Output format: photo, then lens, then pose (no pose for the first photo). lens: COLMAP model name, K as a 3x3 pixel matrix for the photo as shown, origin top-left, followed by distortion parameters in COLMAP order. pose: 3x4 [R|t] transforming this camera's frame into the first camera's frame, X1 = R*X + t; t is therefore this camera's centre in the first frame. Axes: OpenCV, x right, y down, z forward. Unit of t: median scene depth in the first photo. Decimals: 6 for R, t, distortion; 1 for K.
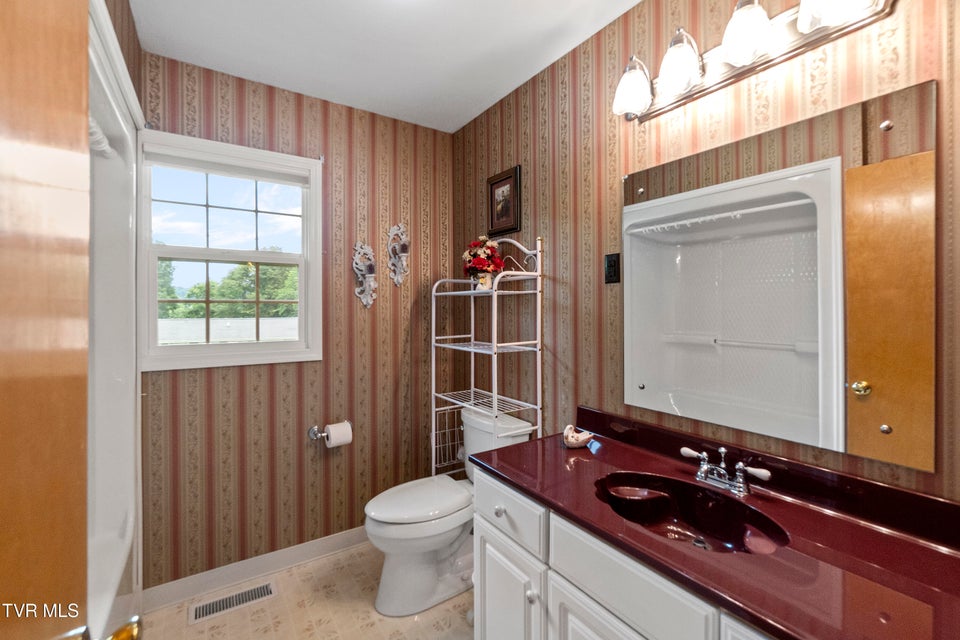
lens RADIAL K [[422.6, 0, 476.1], [0, 422.6, 310.4], [0, 0, 1]] dist [0.004351, 0.000628]
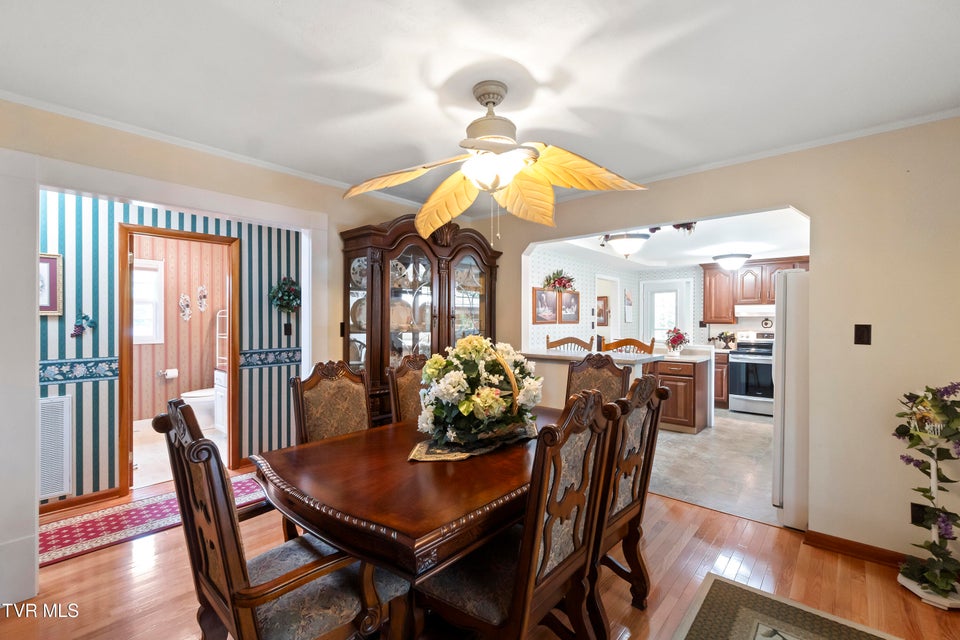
lens RADIAL K [[422.6, 0, 489.1], [0, 422.6, 321.2], [0, 0, 1]] dist [0.004351, 0.000628]
pose [[0.947185, -0.008371, 0.320579, 0.597301], [0.012563, 0.999860, -0.011010, 0.039101], [-0.320442, 0.014456, 0.947158, -1.818959]]
